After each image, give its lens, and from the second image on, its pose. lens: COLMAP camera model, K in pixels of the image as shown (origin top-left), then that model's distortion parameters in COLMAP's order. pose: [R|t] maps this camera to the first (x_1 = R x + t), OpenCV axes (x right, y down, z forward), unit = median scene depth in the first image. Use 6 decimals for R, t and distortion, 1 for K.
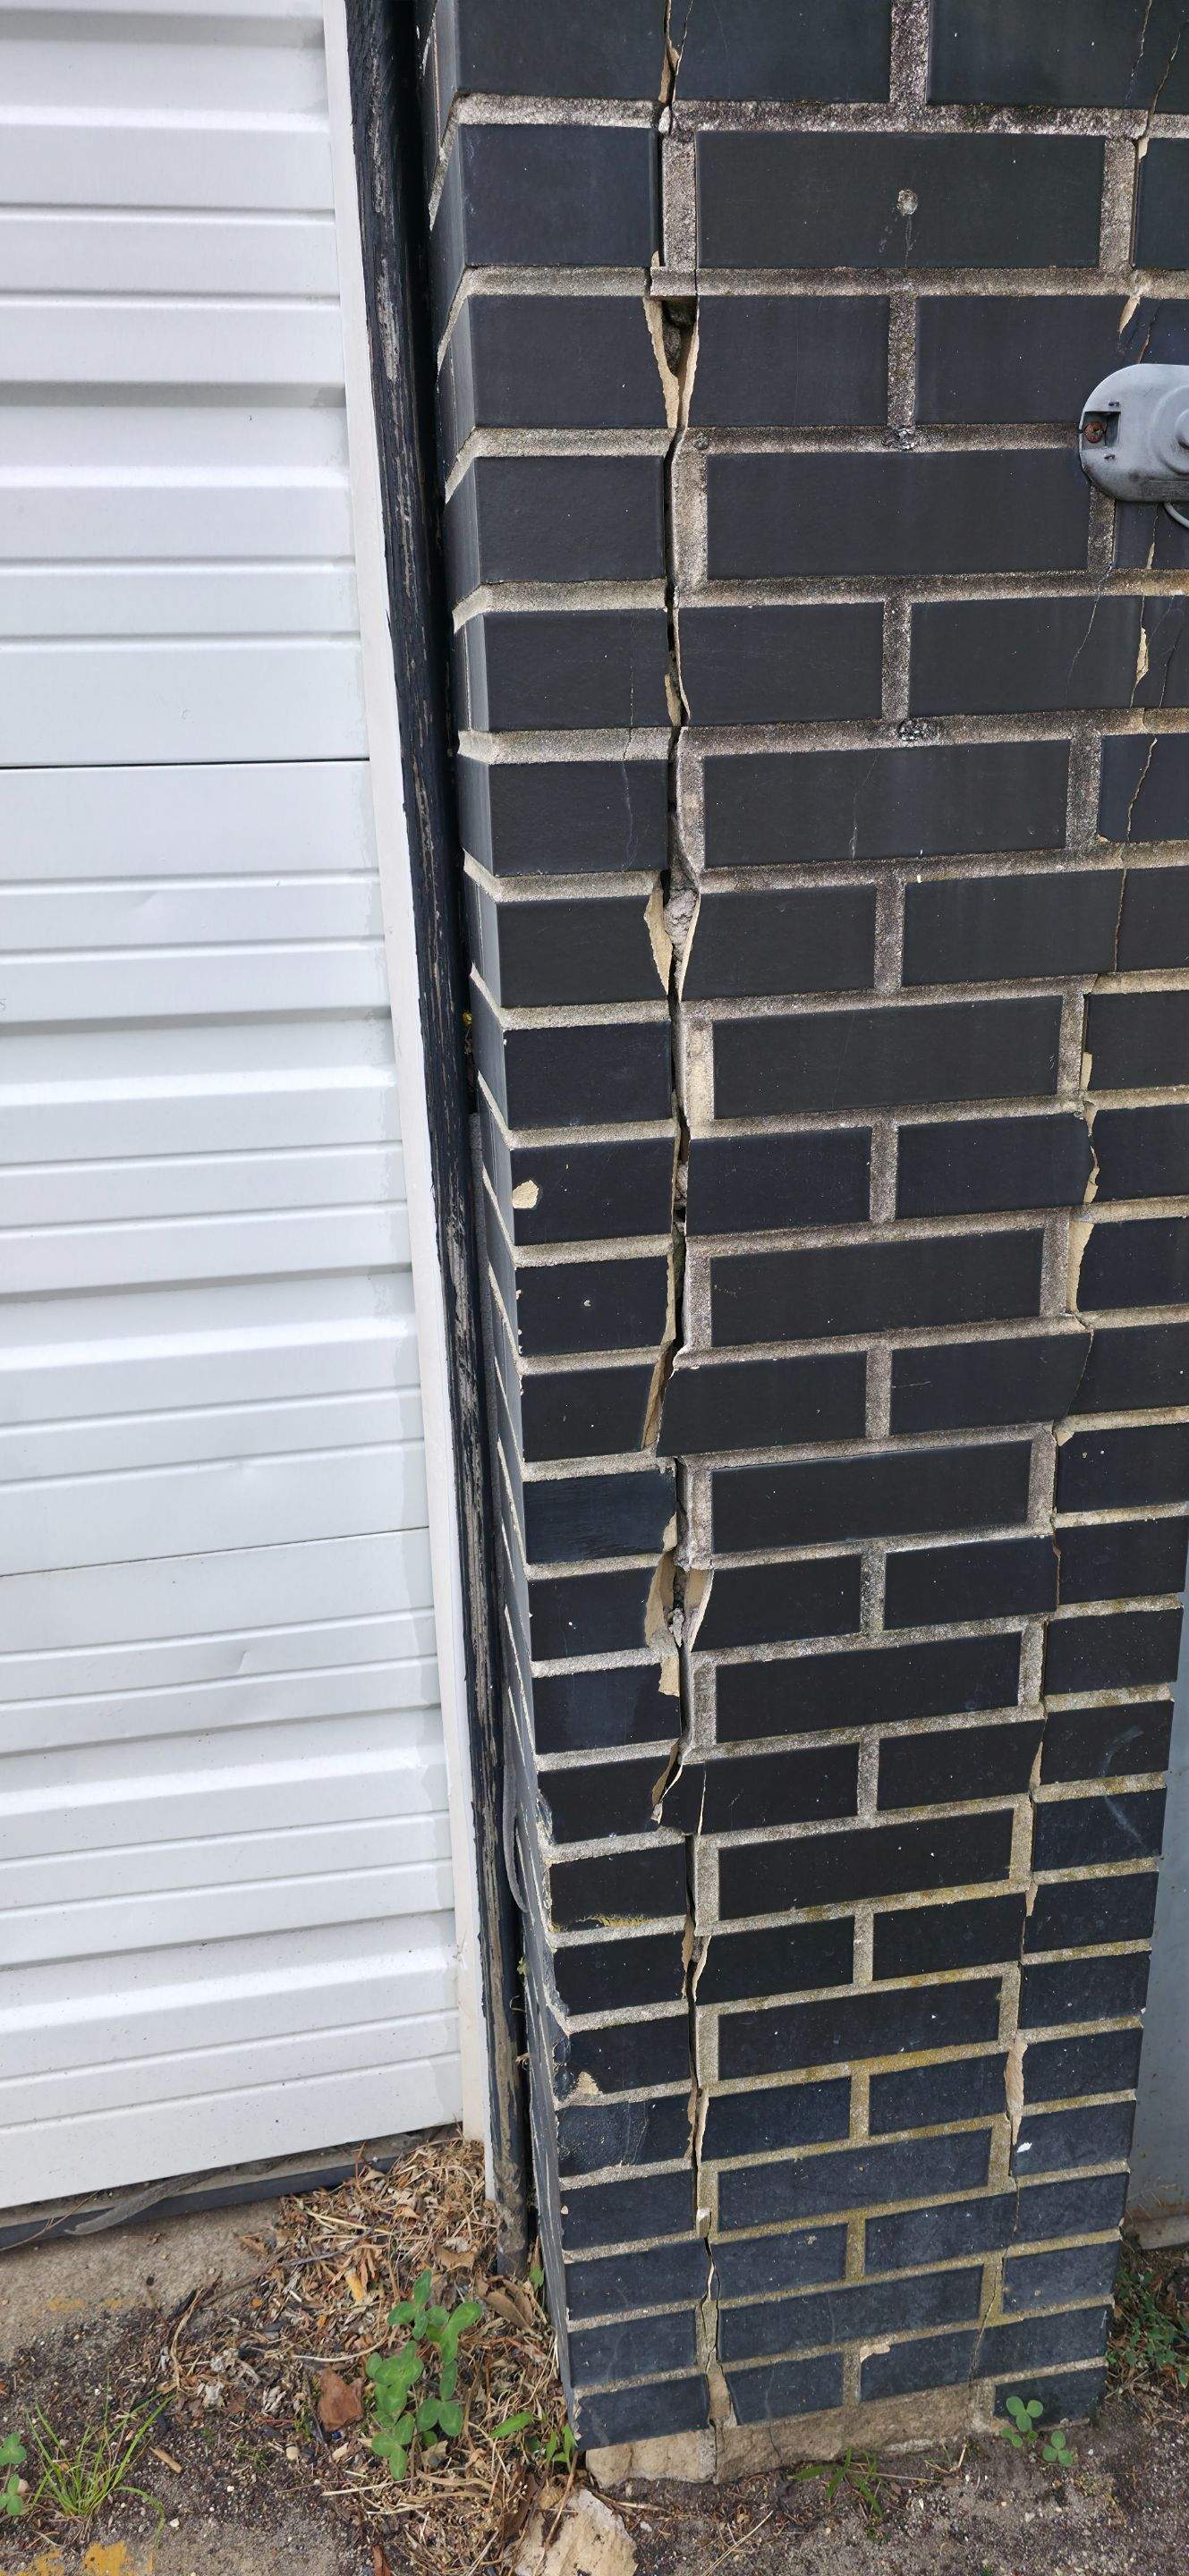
lens RADIAL K [[1601.3, 0, 643.2], [0, 1601.3, 1295.5], [0, 0, 1]] dist [0.069214, -0.096788]
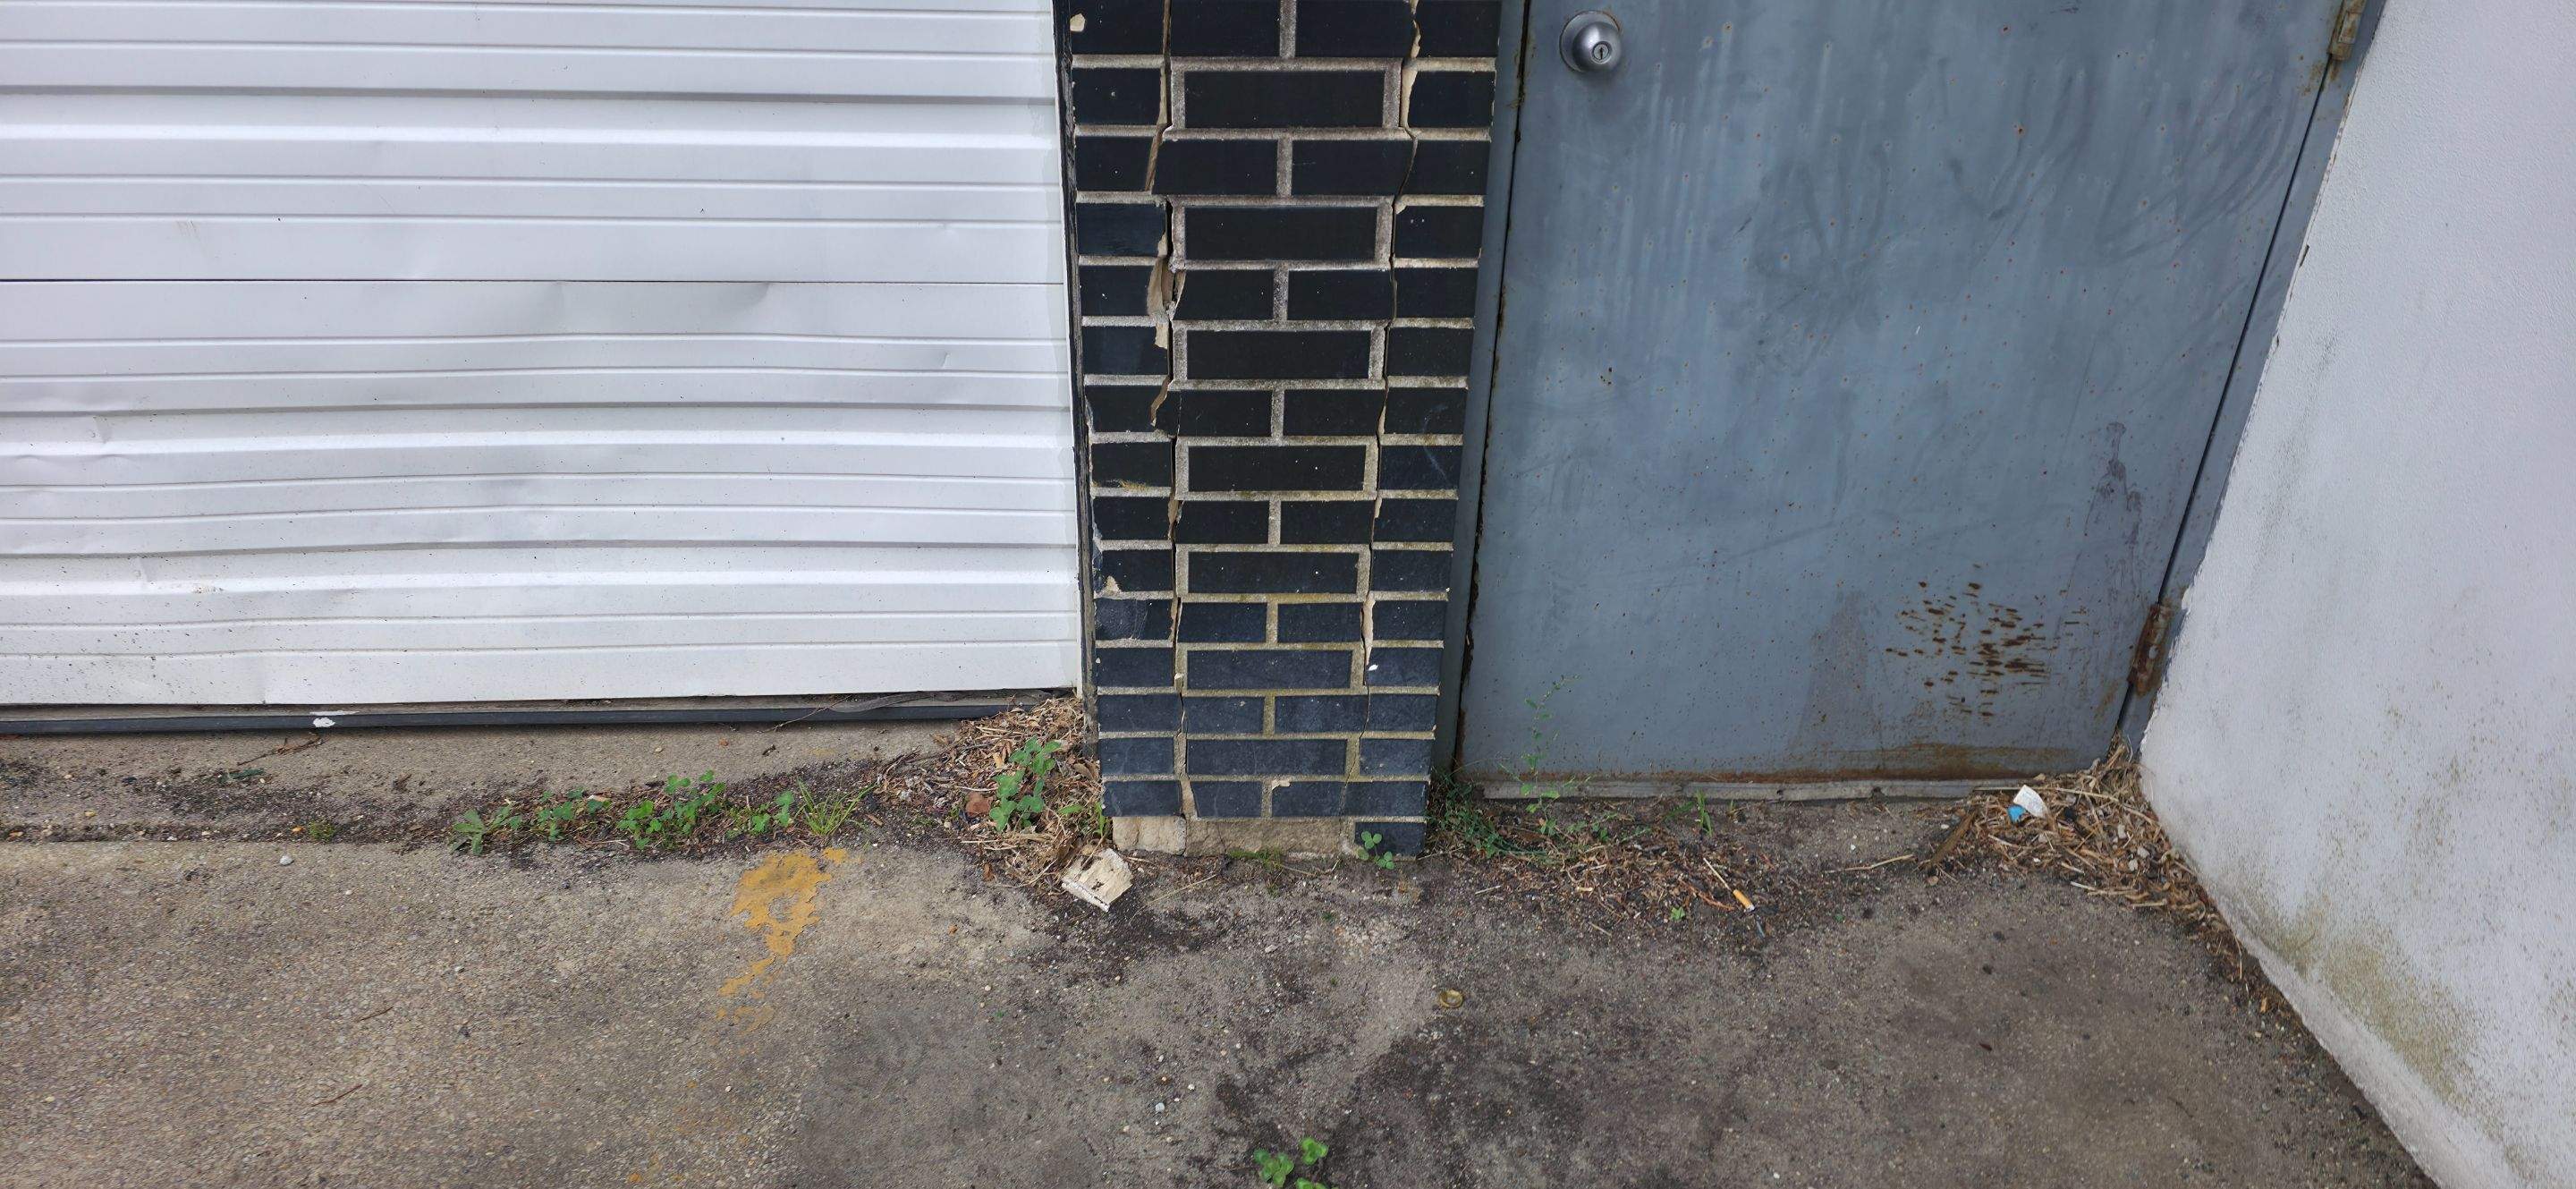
lens RADIAL K [[1601.3, 0, 1271.5], [0, 1601.3, 647.5], [0, 0, 1]] dist [0.069214, -0.096788]
pose [[0.990165, 0.104985, -0.092474, 0.335874], [-0.083943, 0.974597, 0.207639, 0.198701], [0.111924, -0.197834, 0.973825, -0.756346]]
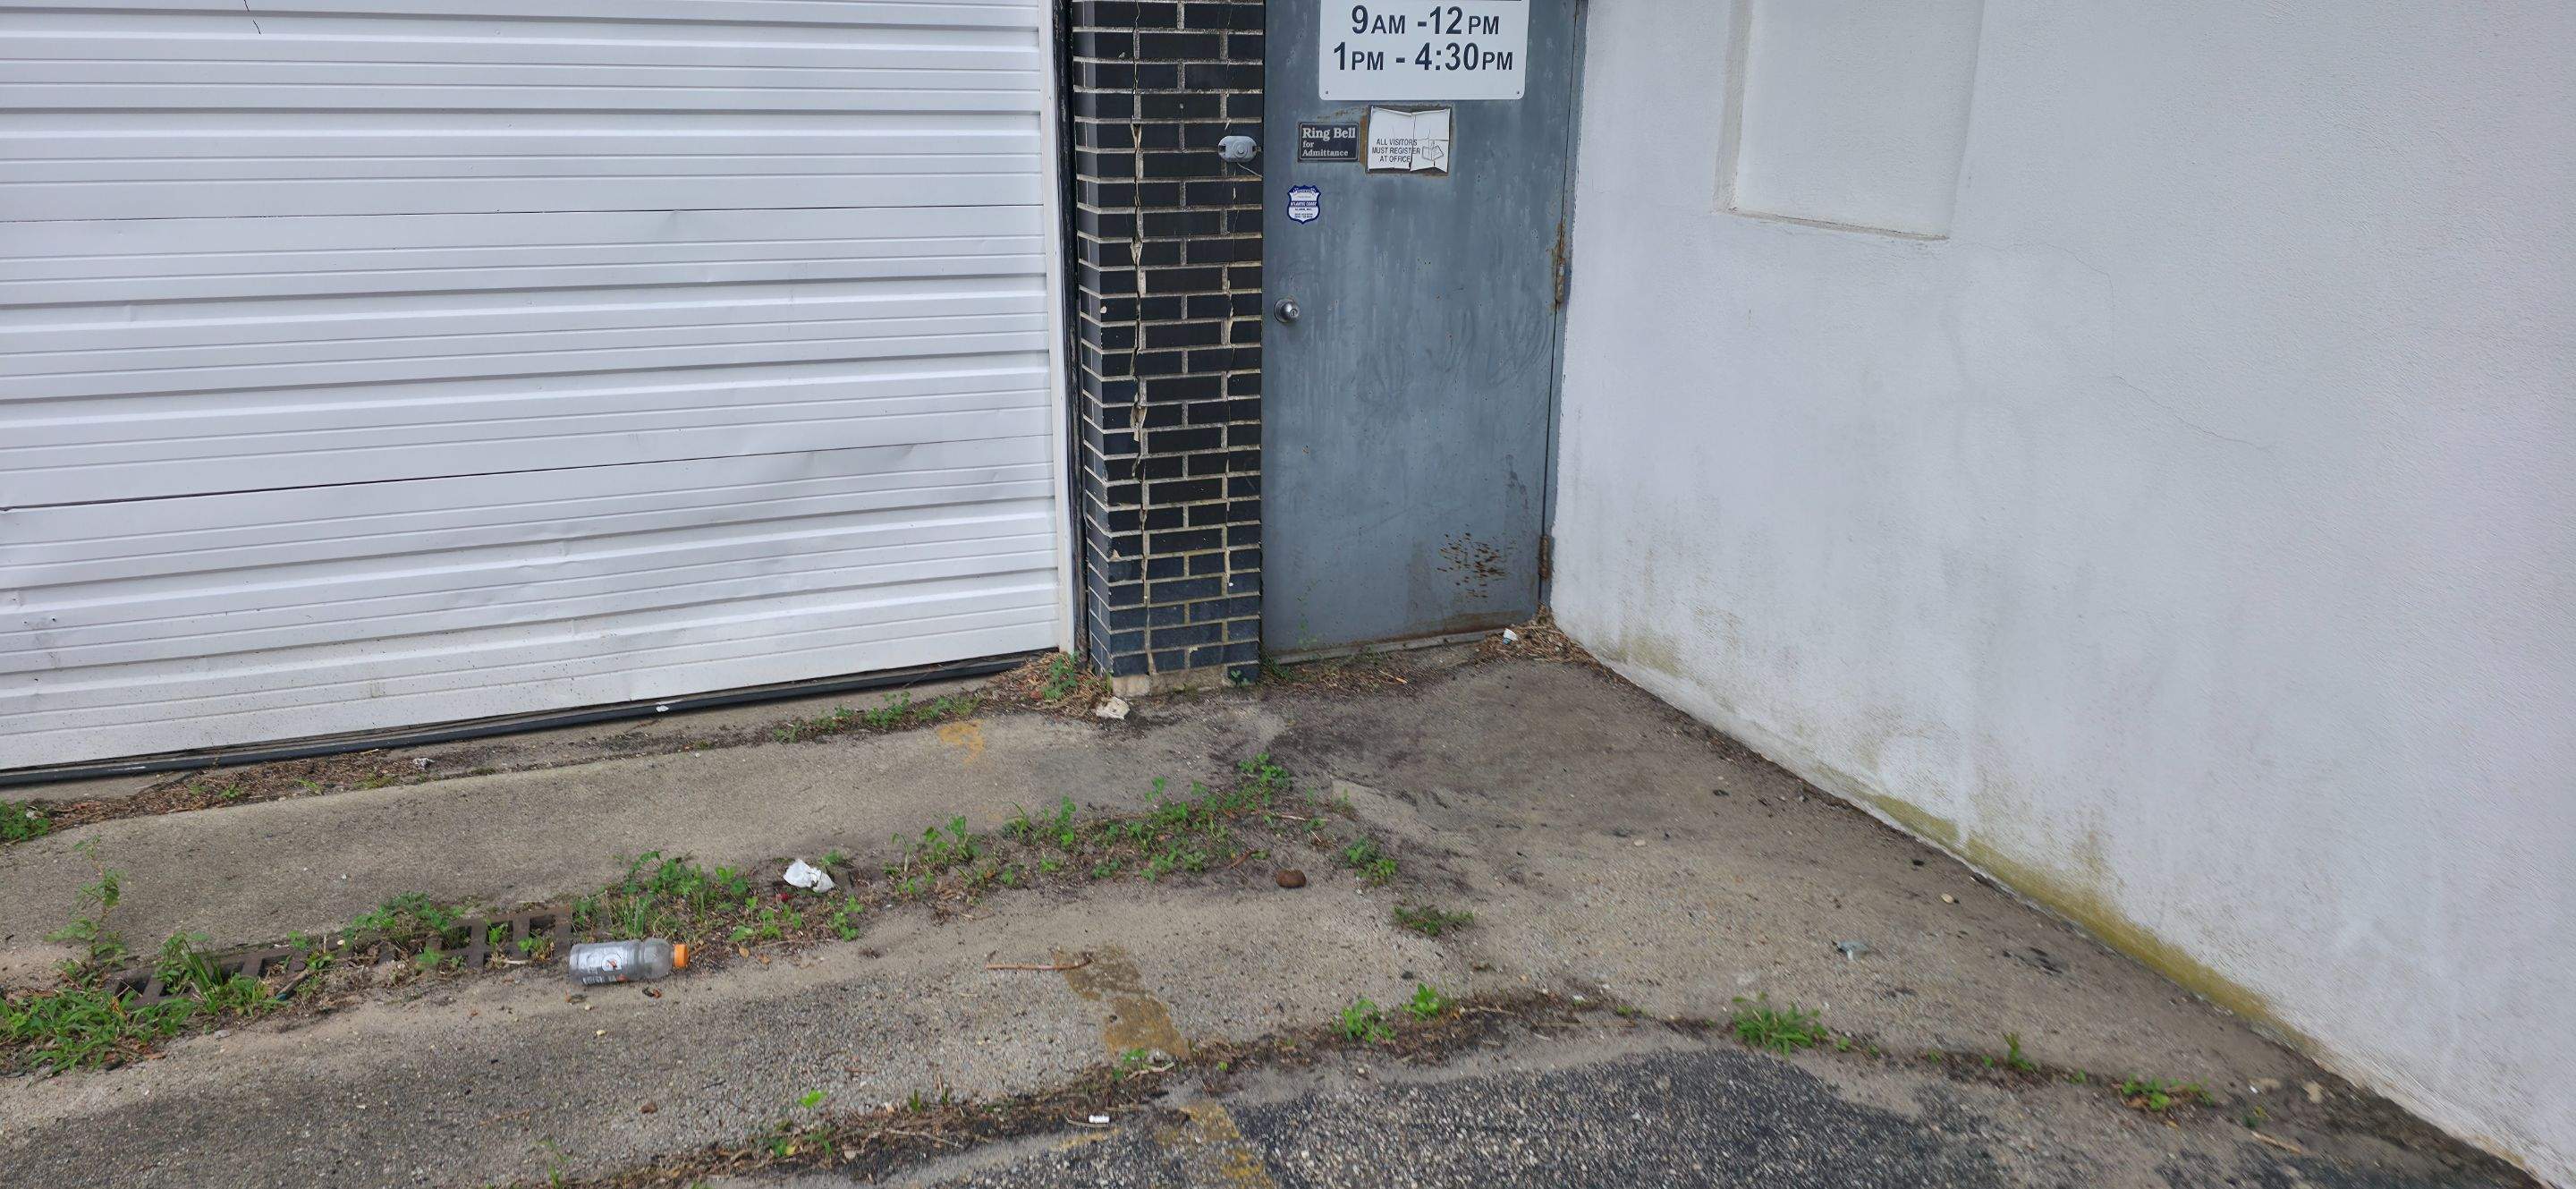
lens RADIAL K [[1601.3, 0, 1271.5], [0, 1601.3, 647.5], [0, 0, 1]] dist [0.069214, -0.096788]
pose [[0.978286, -0.037295, 0.203876, -0.506470], [0.036874, 0.999303, 0.005862, 0.775287], [-0.203953, 0.001783, 0.978979, -3.101522]]
